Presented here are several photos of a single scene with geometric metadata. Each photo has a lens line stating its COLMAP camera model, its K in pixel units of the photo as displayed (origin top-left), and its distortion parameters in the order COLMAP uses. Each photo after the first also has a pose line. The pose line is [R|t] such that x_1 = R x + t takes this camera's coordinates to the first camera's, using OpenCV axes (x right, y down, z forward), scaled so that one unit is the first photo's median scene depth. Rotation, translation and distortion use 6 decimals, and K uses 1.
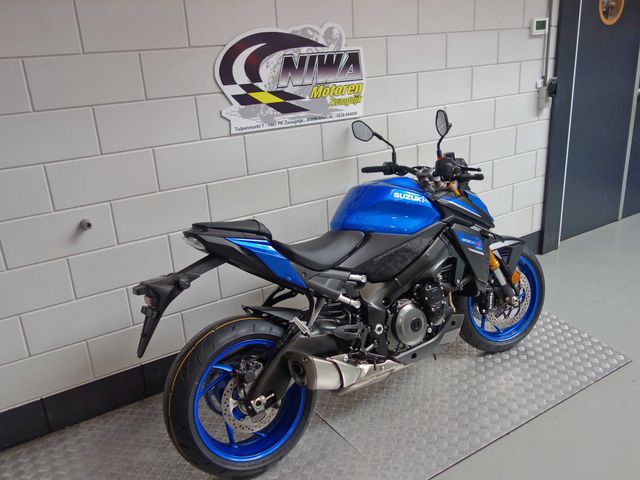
lens RADIAL K [[555.0, 0, 319.4], [0, 555.0, 238.5], [0, 0, 1]] dist [0.007116, -0.005247]
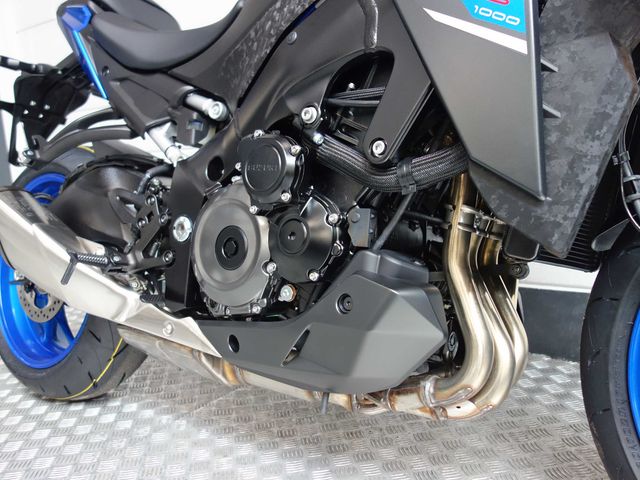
lens RADIAL K [[555.0, 0, 320.6], [0, 555.0, 241.6], [0, 0, 1]] dist [0.007116, -0.005247]
pose [[0.358823, 0.185602, -0.914767, 0.437560], [-0.269110, 0.958987, 0.089014, 0.093110], [0.893771, 0.214233, 0.394054, 0.793762]]
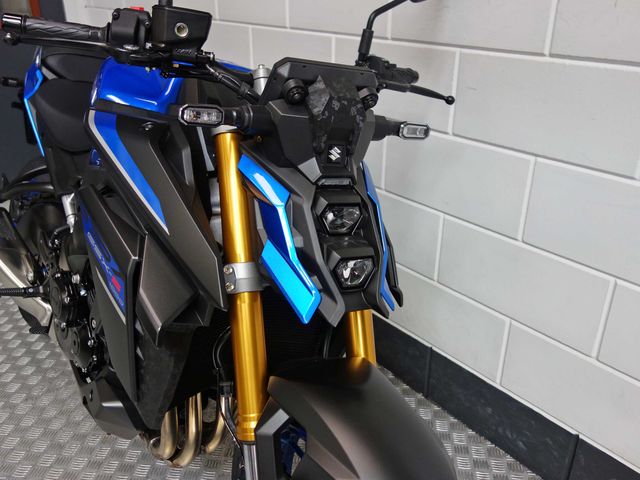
lens RADIAL K [[555.0, 0, 315.8], [0, 555.0, 240.4], [0, 0, 1]] dist [0.007116, -0.005247]
pose [[0.096024, 0.471114, -0.876830, 0.541439], [-0.335729, 0.844610, 0.417036, -0.183898], [0.937051, 0.254332, 0.239270, 0.935101]]
